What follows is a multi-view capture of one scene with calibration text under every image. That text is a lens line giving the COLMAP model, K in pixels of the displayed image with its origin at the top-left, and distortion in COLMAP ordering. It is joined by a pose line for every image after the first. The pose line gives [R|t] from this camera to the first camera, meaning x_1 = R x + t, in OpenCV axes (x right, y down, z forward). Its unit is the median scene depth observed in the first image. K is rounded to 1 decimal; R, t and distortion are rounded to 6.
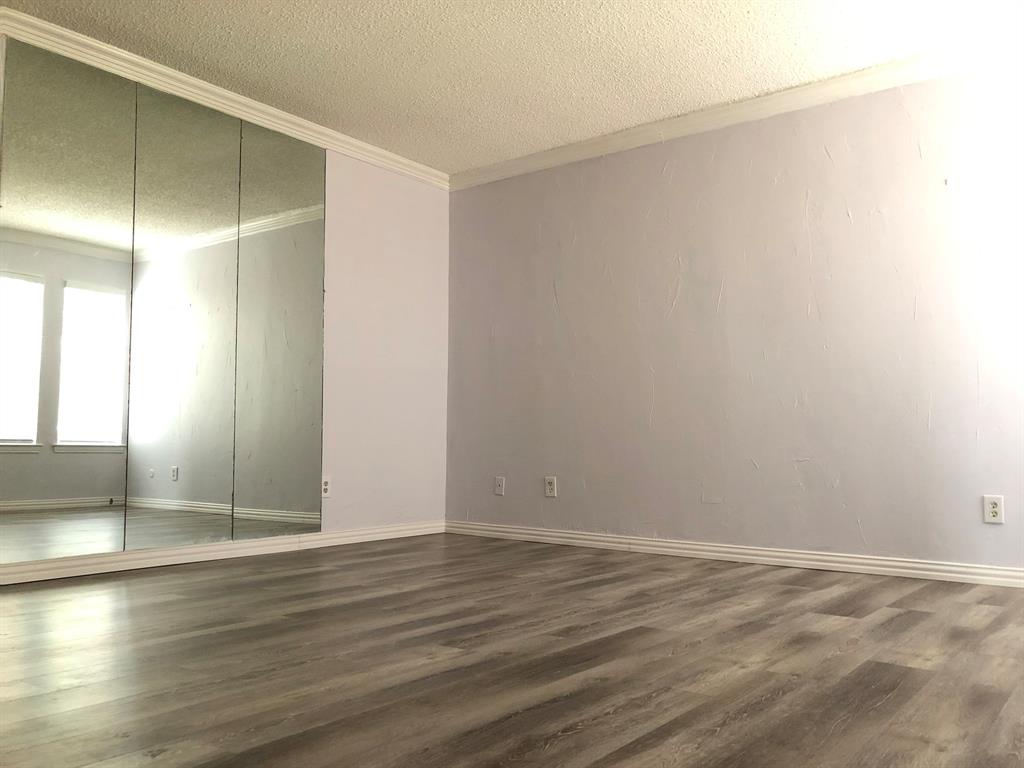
lens RADIAL K [[885.4, 0, 512.0], [0, 885.4, 384.0], [0, 0, 1]] dist [0.009096, -0.089133]
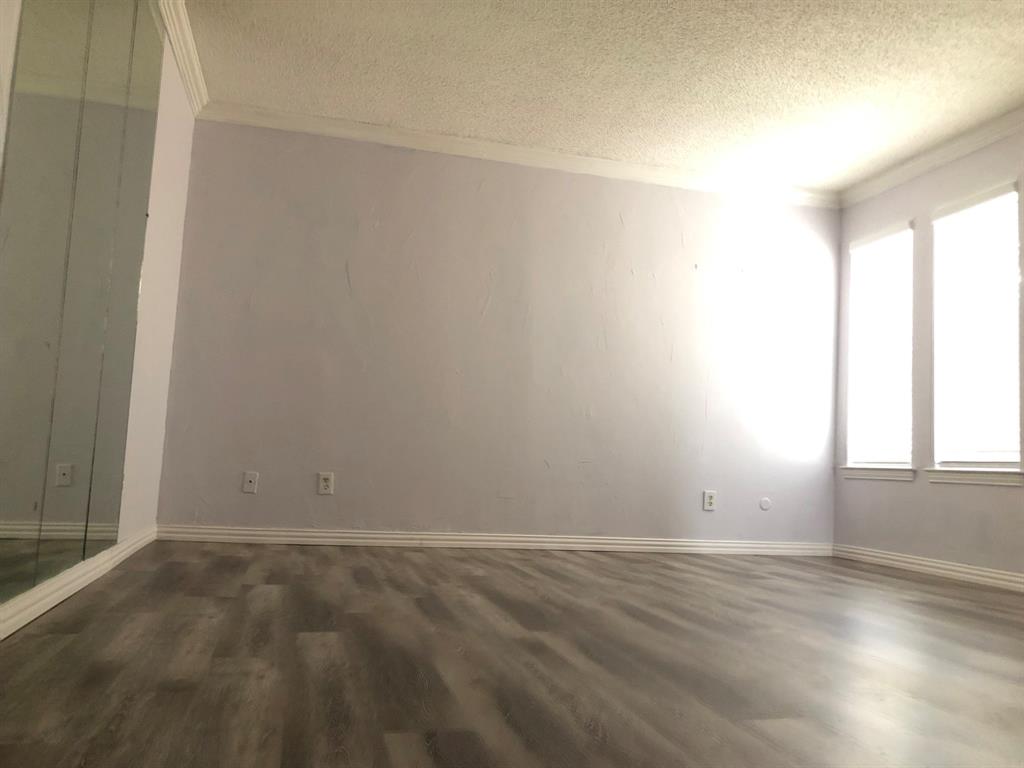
lens RADIAL K [[834.7, 0, 512.0], [0, 834.7, 384.0], [0, 0, 1]] dist [0.024808, -0.002504]
pose [[0.583186, 0.087046, 0.807662, -0.641475], [-0.102953, 0.994145, -0.032805, 0.025623], [-0.805788, -0.064020, 0.588733, 0.389885]]
